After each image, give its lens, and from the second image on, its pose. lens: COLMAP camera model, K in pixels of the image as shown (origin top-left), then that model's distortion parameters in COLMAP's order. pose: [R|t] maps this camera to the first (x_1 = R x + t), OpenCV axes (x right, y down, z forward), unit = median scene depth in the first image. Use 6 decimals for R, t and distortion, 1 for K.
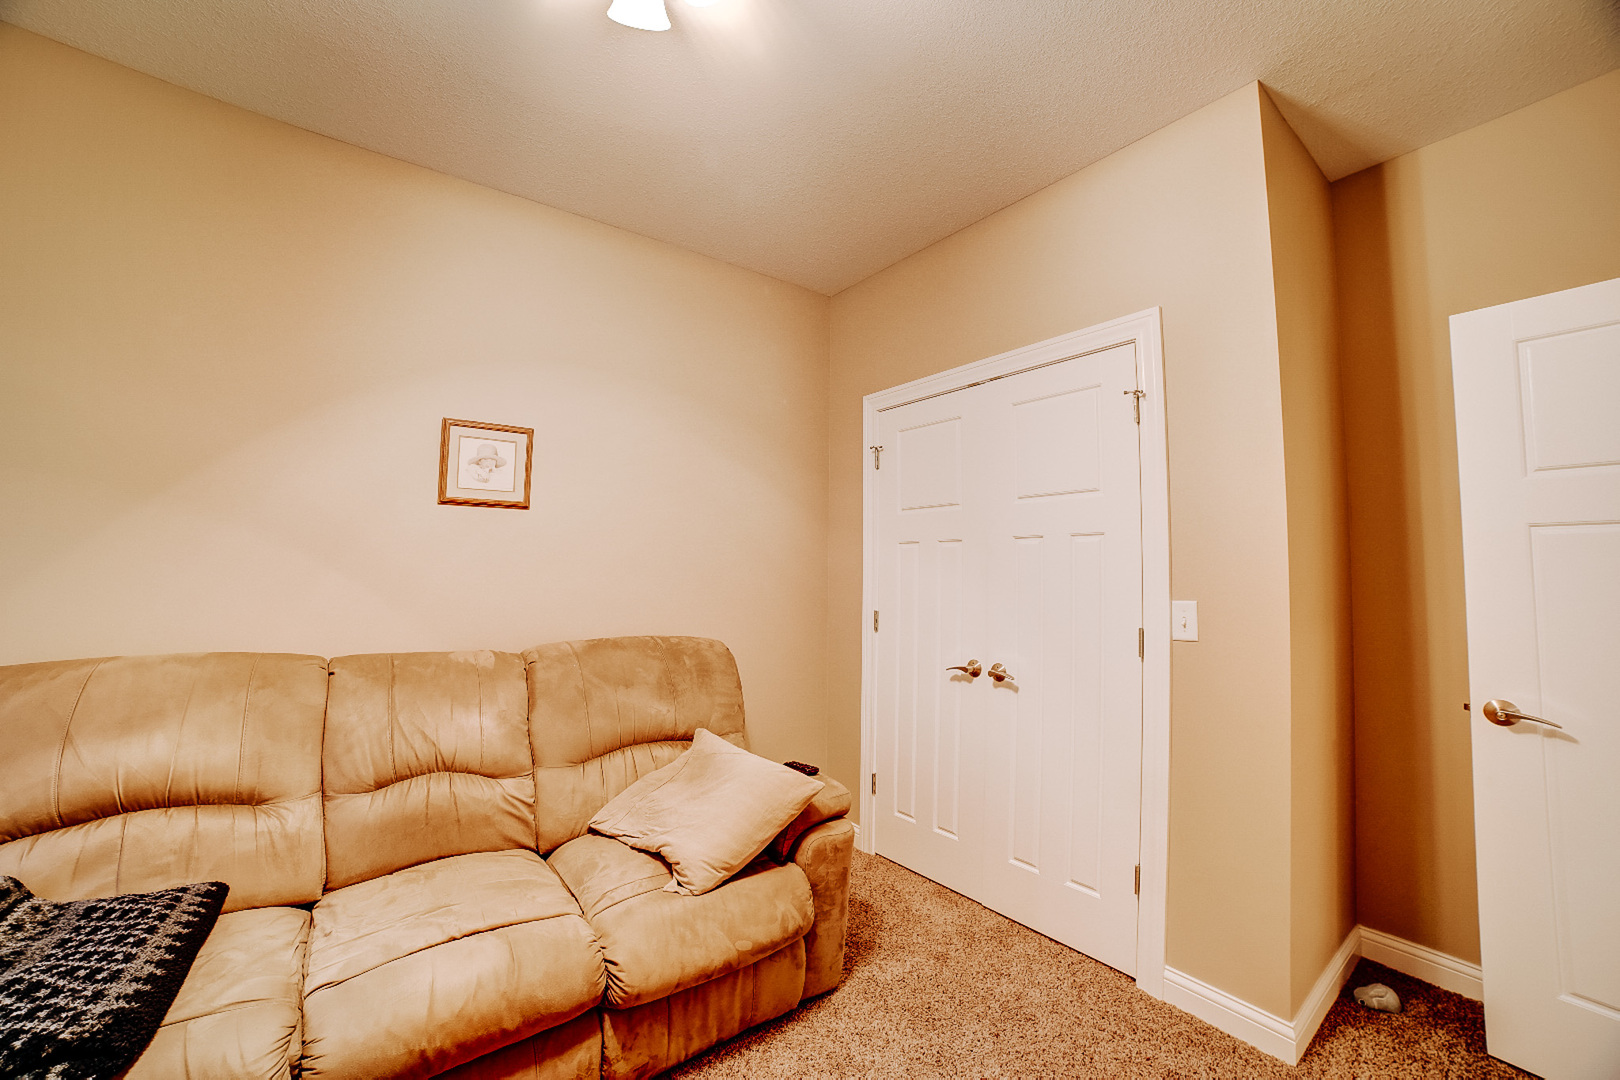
lens RADIAL K [[638.1, 0, 804.7], [0, 638.1, 541.9], [0, 0, 1]] dist [-0.095609, 0.029043]
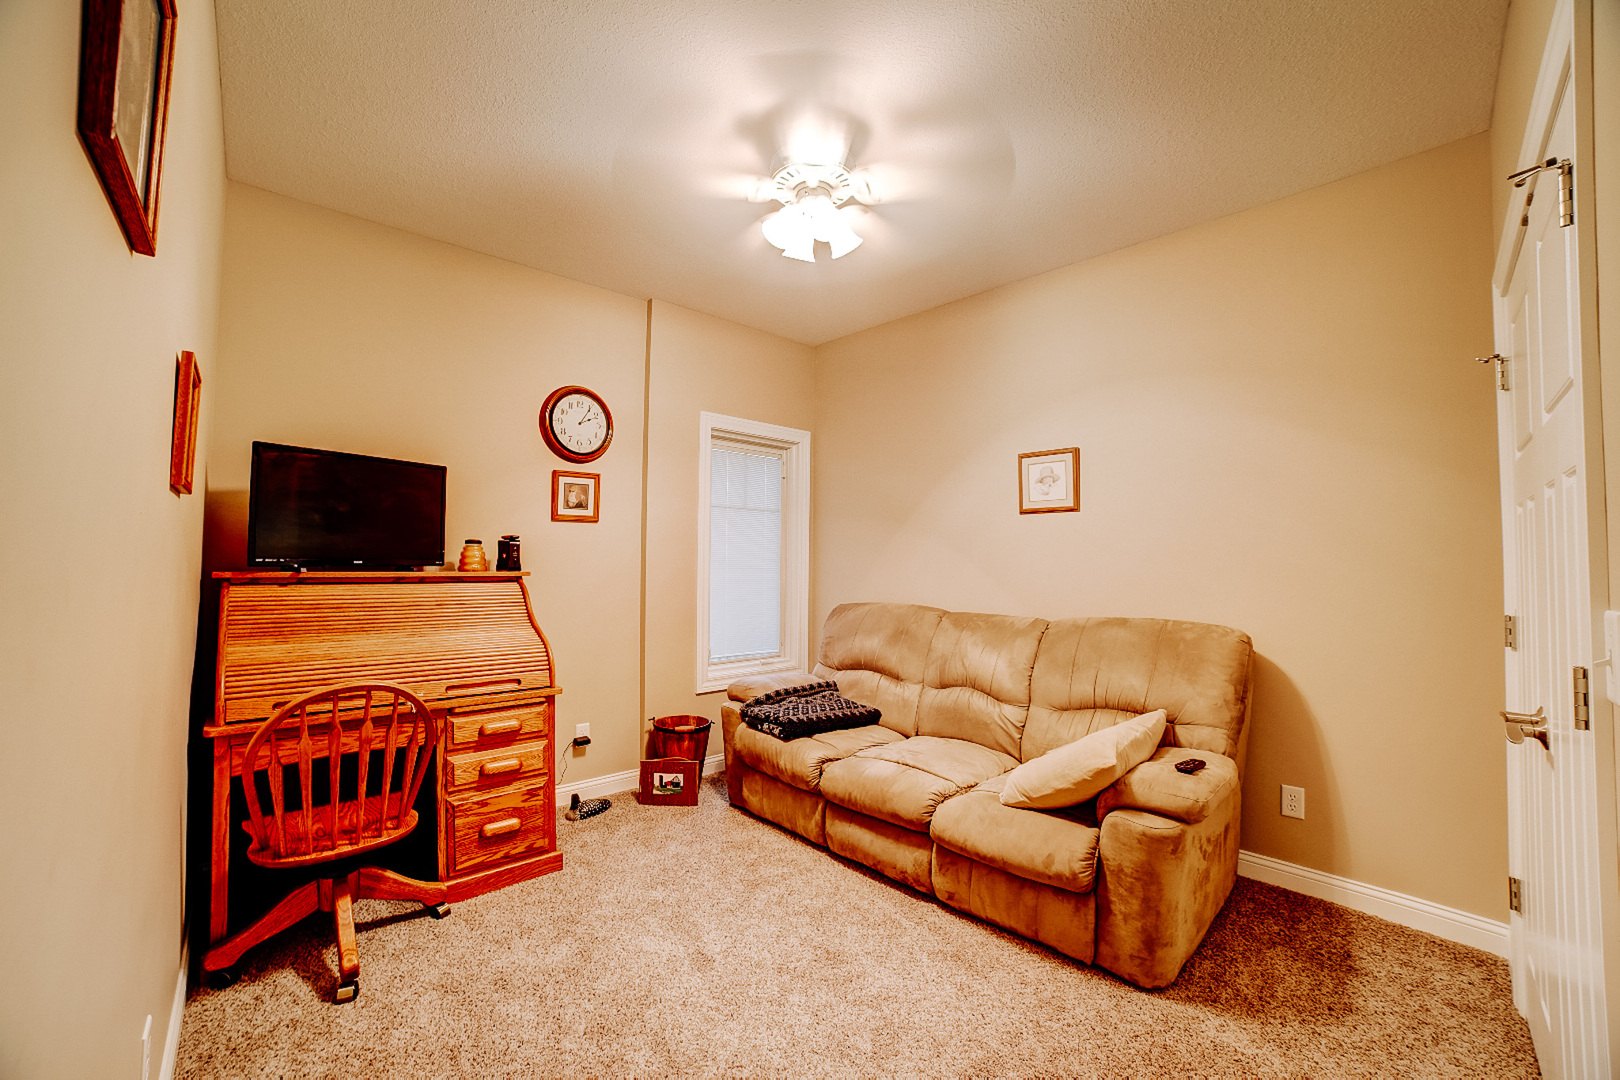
lens RADIAL K [[636.8, 0, 810.0], [0, 636.8, 540.0], [0, 0, 1]] dist [-0.062531, 0.000080]
pose [[0.139451, -0.040400, -0.989405, 0.951680], [0.043135, 0.998467, -0.034690, 0.034126], [0.989289, -0.037840, 0.140980, 0.367600]]
